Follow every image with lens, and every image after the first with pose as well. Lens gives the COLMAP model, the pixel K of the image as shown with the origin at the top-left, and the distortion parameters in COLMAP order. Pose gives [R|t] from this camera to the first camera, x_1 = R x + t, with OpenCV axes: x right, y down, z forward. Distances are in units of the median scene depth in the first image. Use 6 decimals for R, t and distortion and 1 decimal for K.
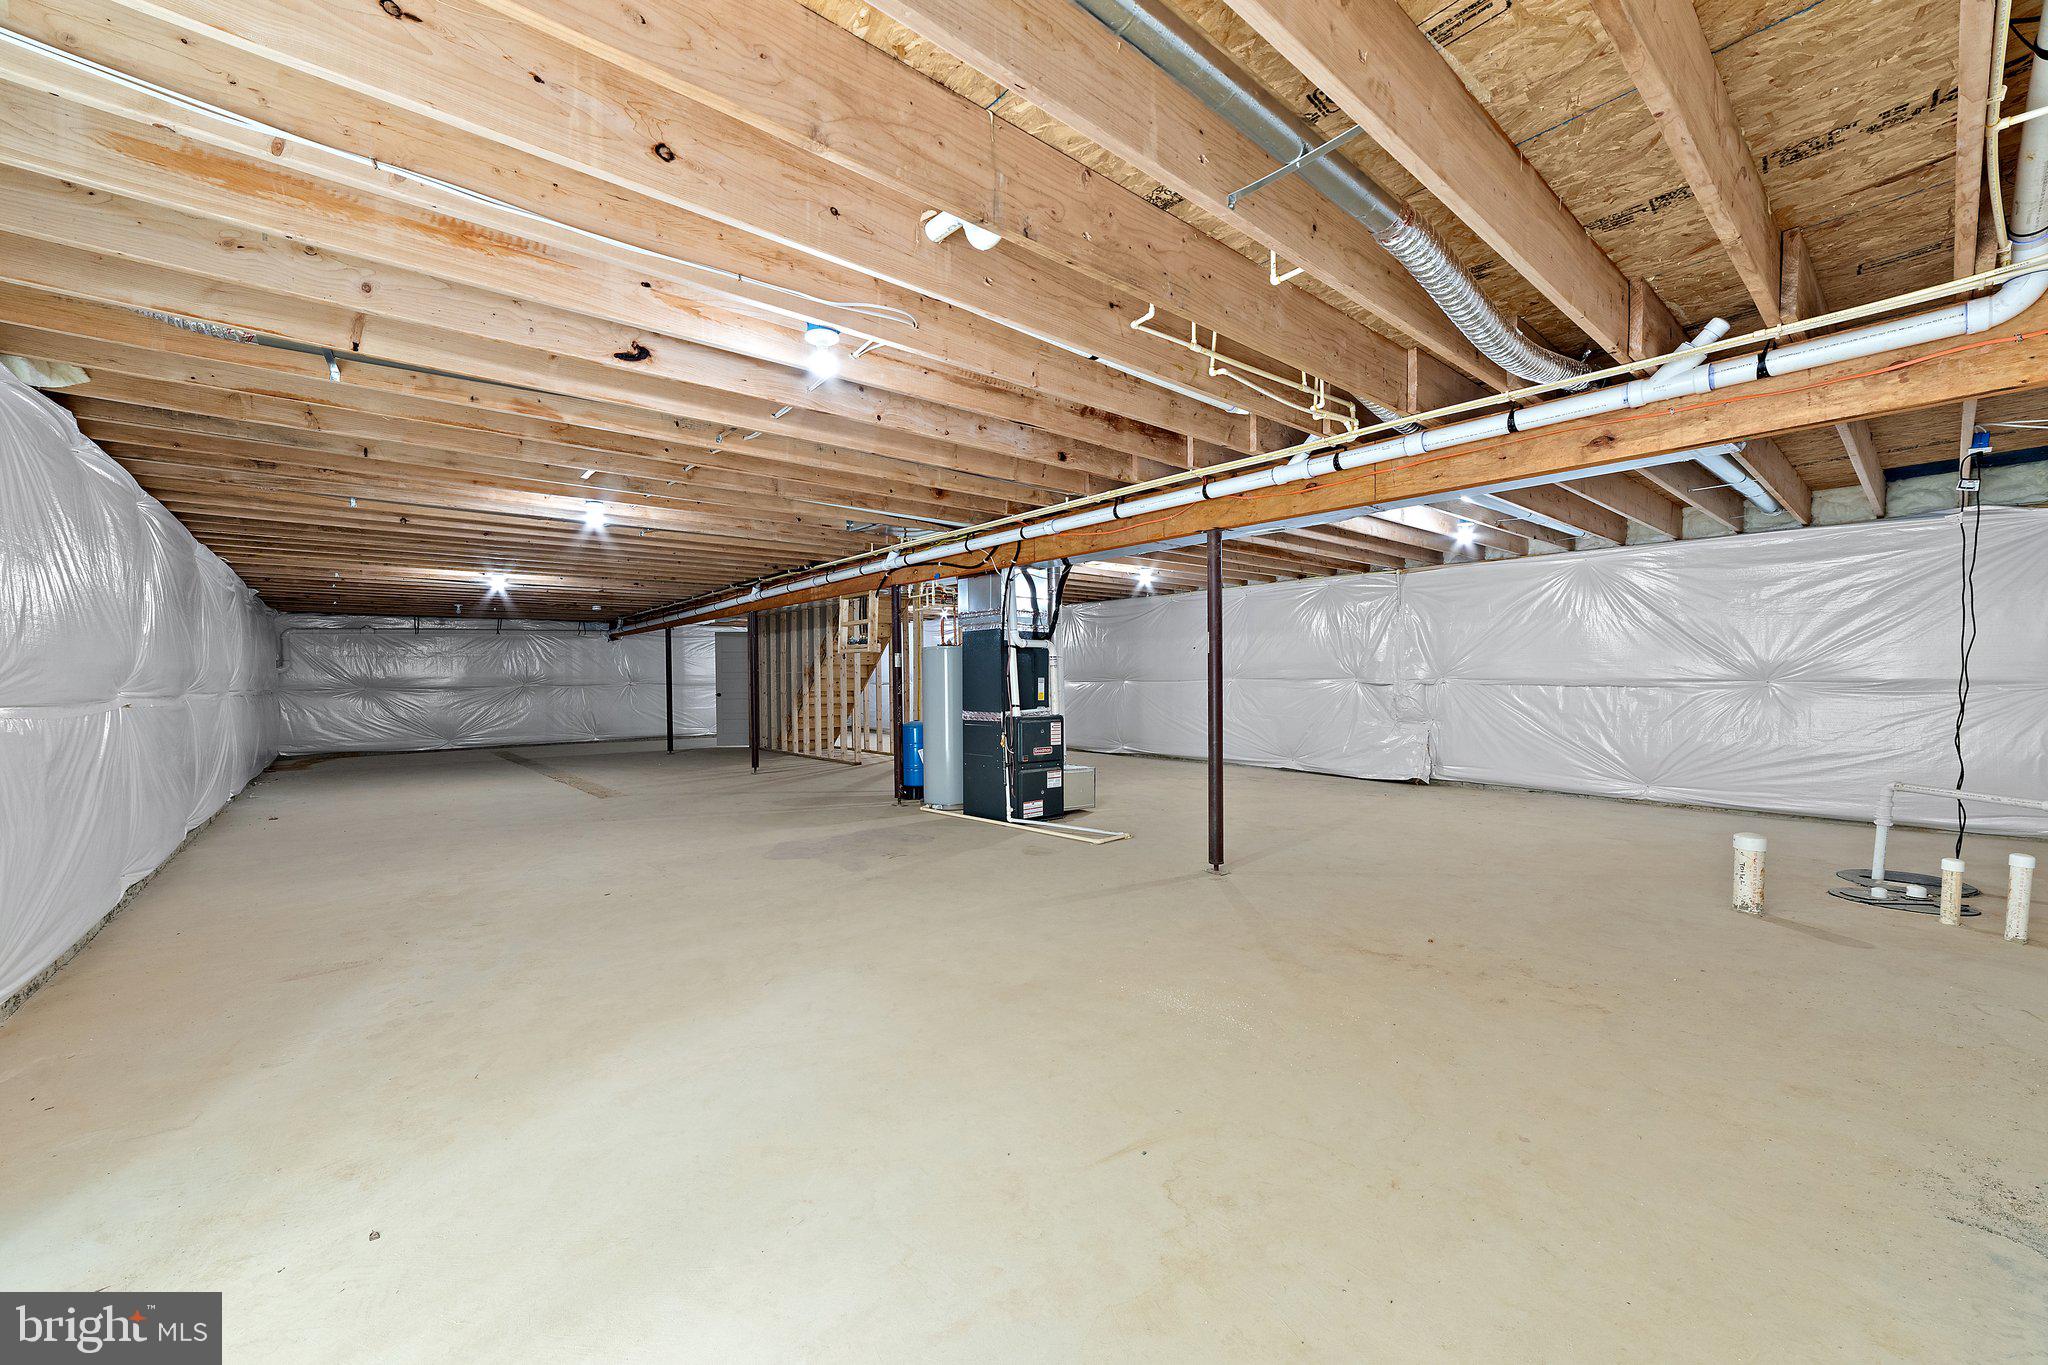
lens RADIAL K [[804.2, 0, 1015.6], [0, 804.2, 699.9], [0, 0, 1]] dist [-0.014280, 0.000162]
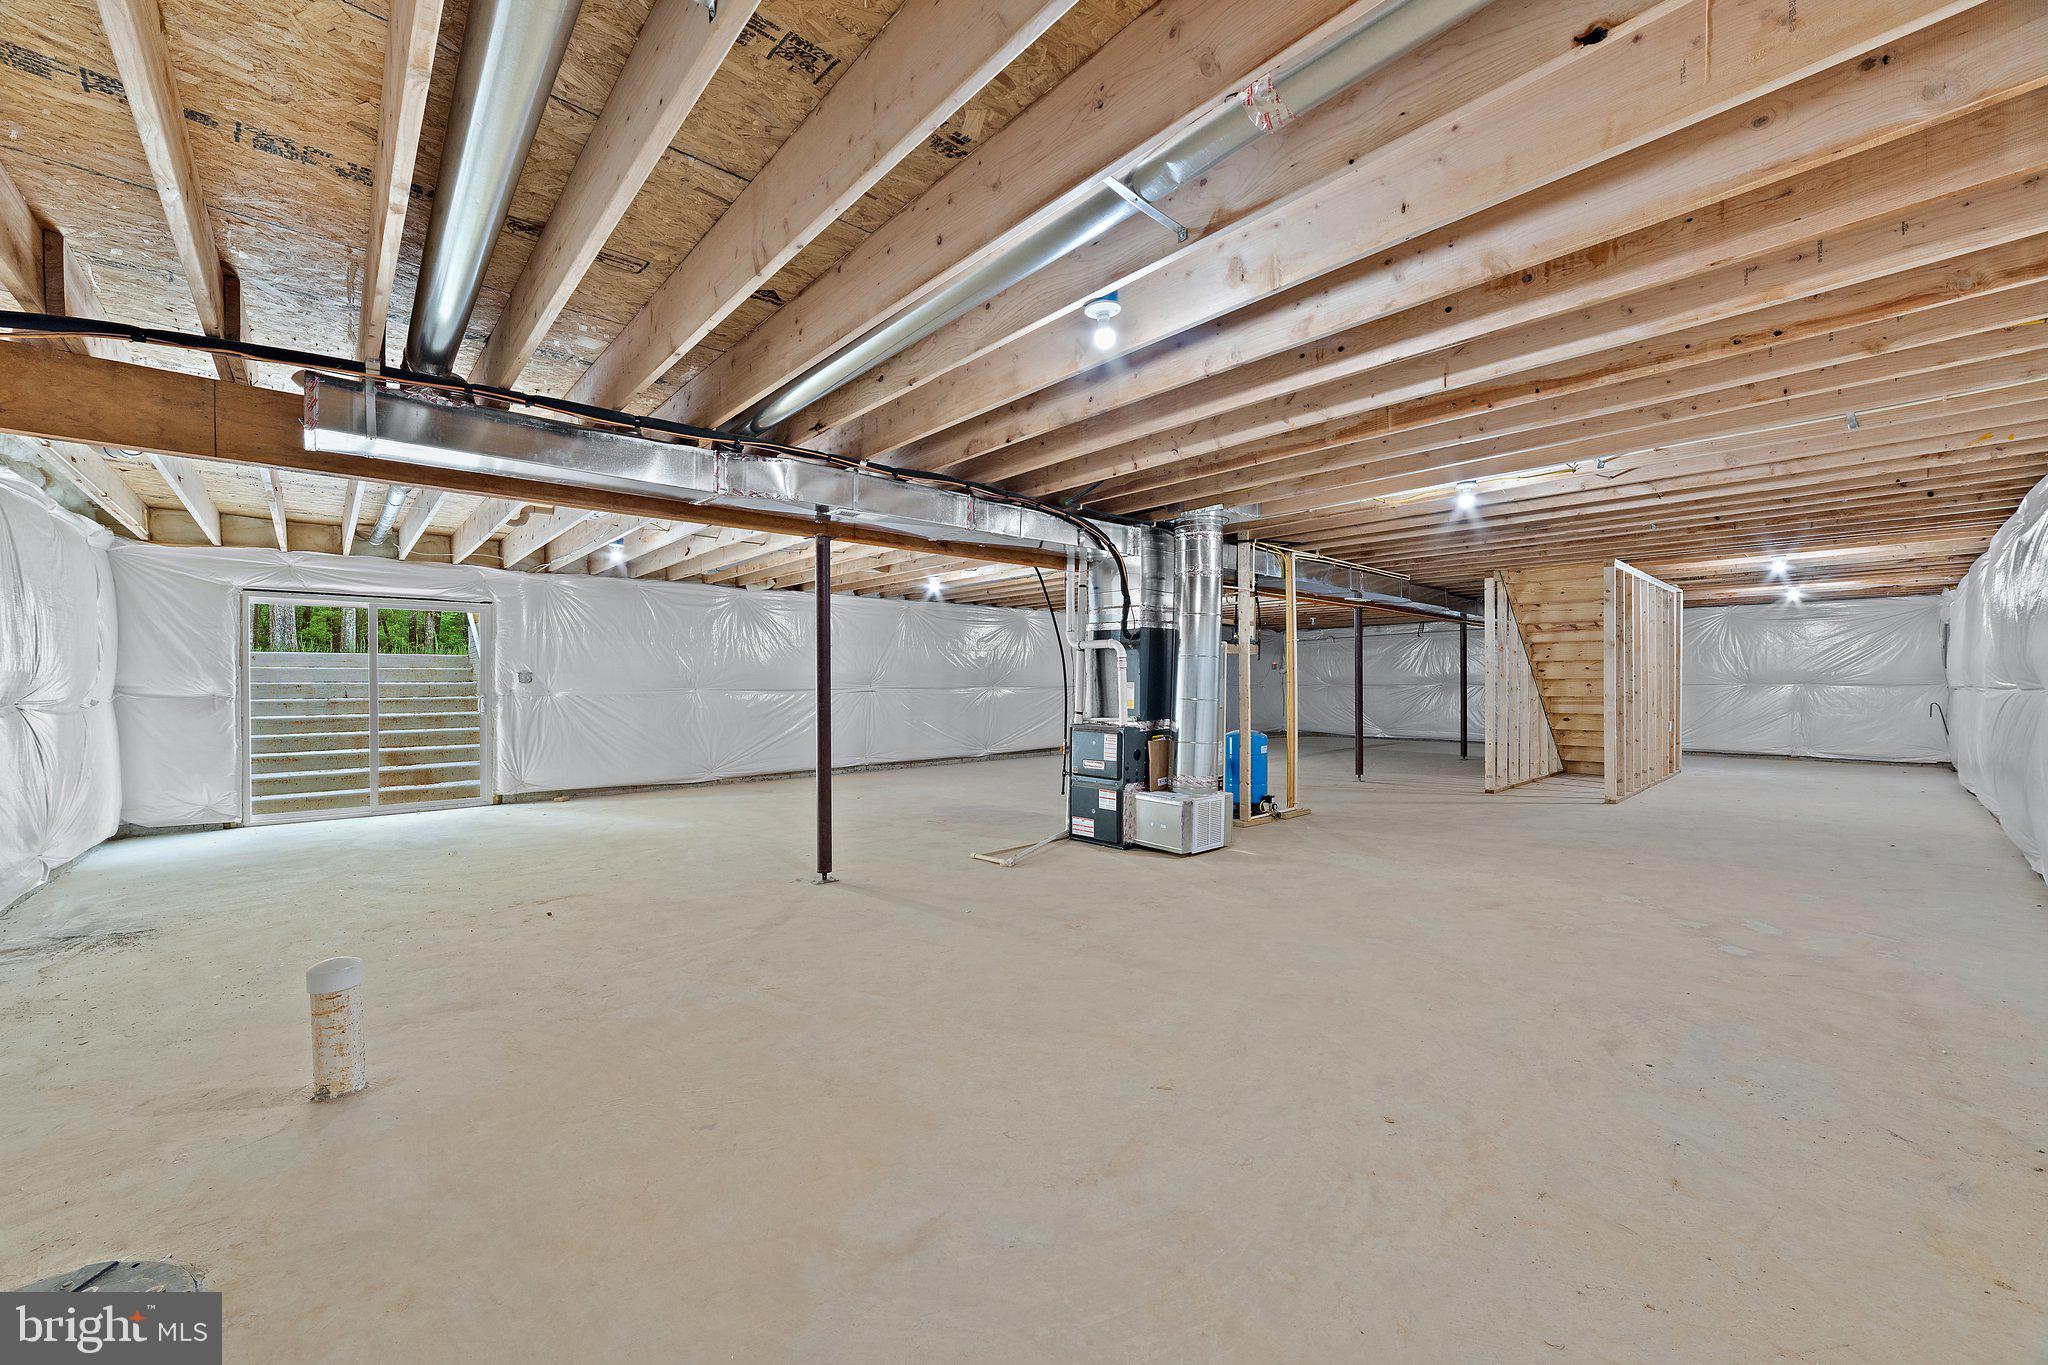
lens RADIAL K [[804.2, 0, 1015.6], [0, 804.2, 699.9], [0, 0, 1]] dist [-0.014280, 0.000162]
pose [[0.013670, 0.034045, -0.999327, 0.910933], [-0.026520, 0.999081, 0.033674, -0.034925], [0.999555, 0.026041, 0.014560, 0.896601]]
